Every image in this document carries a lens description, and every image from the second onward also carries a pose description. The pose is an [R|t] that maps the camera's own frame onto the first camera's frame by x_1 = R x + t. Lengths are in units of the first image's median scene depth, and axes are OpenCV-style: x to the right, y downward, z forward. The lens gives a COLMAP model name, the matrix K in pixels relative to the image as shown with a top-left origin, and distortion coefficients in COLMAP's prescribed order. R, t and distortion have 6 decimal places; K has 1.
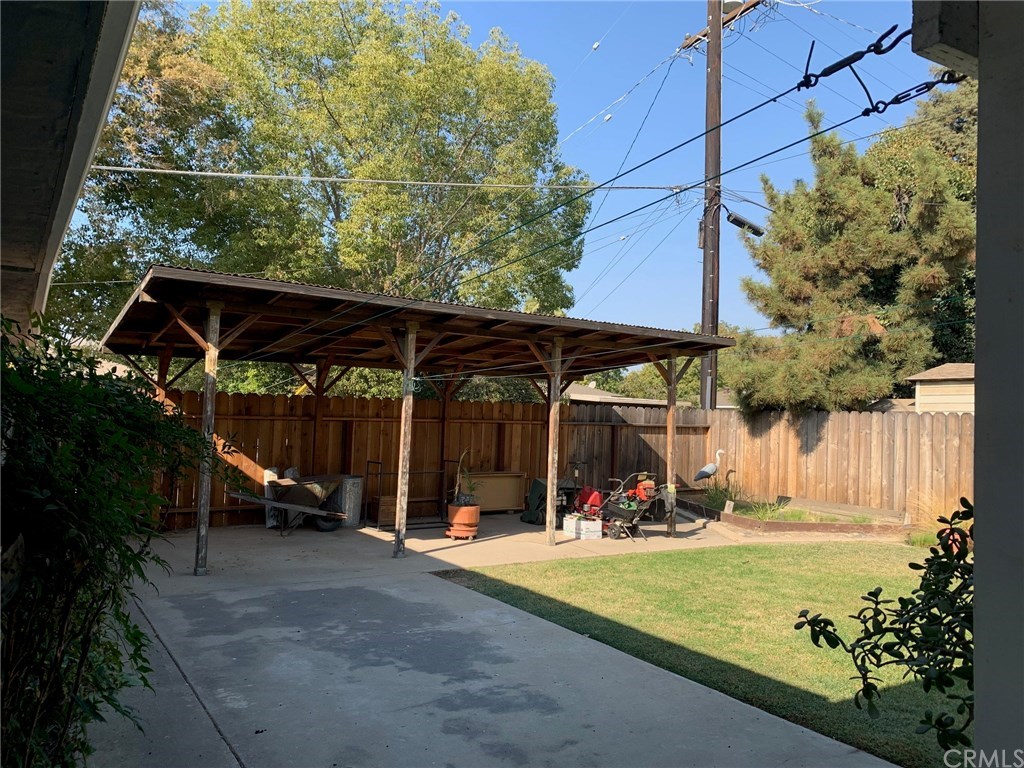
lens RADIAL K [[767.2, 0, 504.9], [0, 767.2, 376.3], [0, 0, 1]] dist [0.055258, -0.075077]
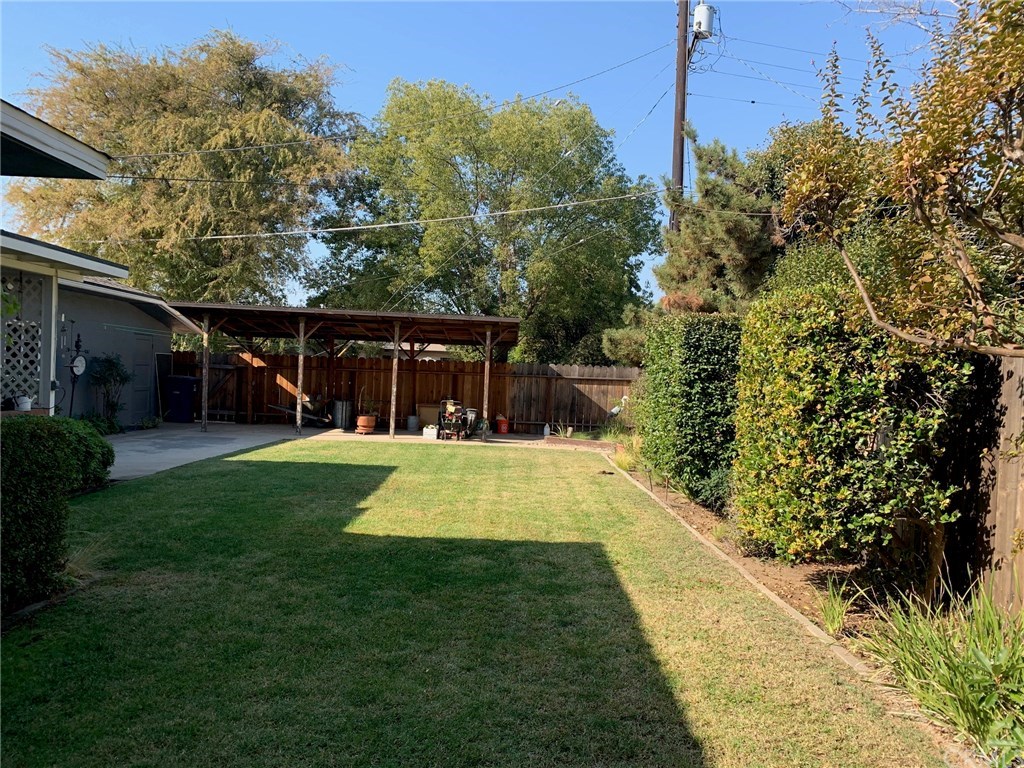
lens RADIAL K [[767.2, 0, 504.9], [0, 767.2, 376.3], [0, 0, 1]] dist [0.055258, -0.075077]
pose [[0.839071, 0.006717, -0.543980, 2.226450], [0.013942, 0.999330, 0.033845, 0.033279], [0.543843, -0.035982, 0.838415, -0.614020]]
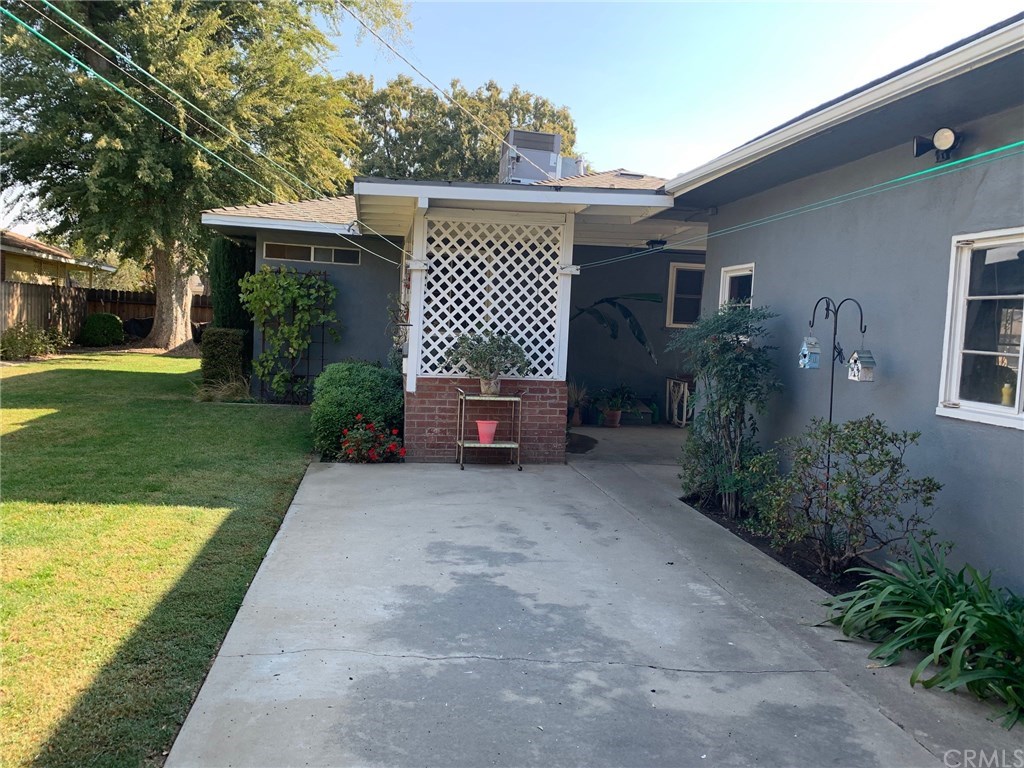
lens RADIAL K [[767.2, 0, 504.9], [0, 767.2, 376.3], [0, 0, 1]] dist [0.055258, -0.075077]
pose [[-0.914323, -0.106129, 0.390833, -0.374373], [-0.102143, 0.994285, 0.031039, 0.091311], [-0.391893, -0.011541, -0.919938, 1.613560]]
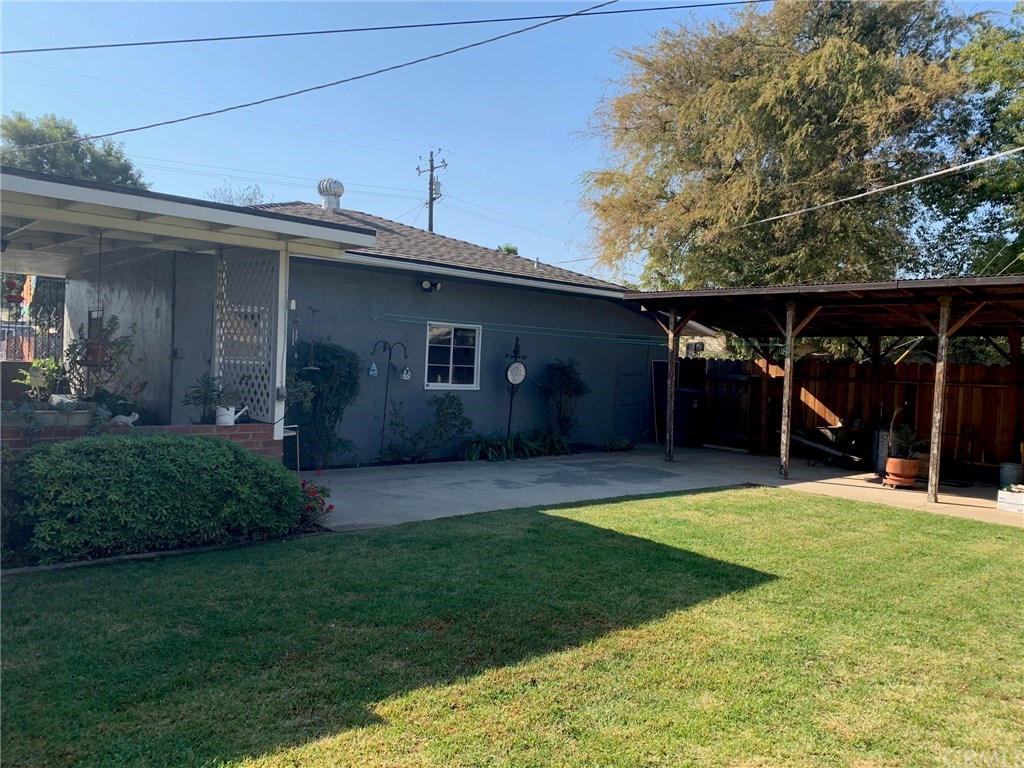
lens RADIAL K [[767.2, 0, 504.9], [0, 767.2, 376.3], [0, 0, 1]] dist [0.055258, -0.075077]
pose [[0.134546, -0.003286, -0.990902, 1.787240], [0.017617, 0.999844, -0.000924, 0.078718], [0.990751, -0.017332, 0.134583, 0.544214]]
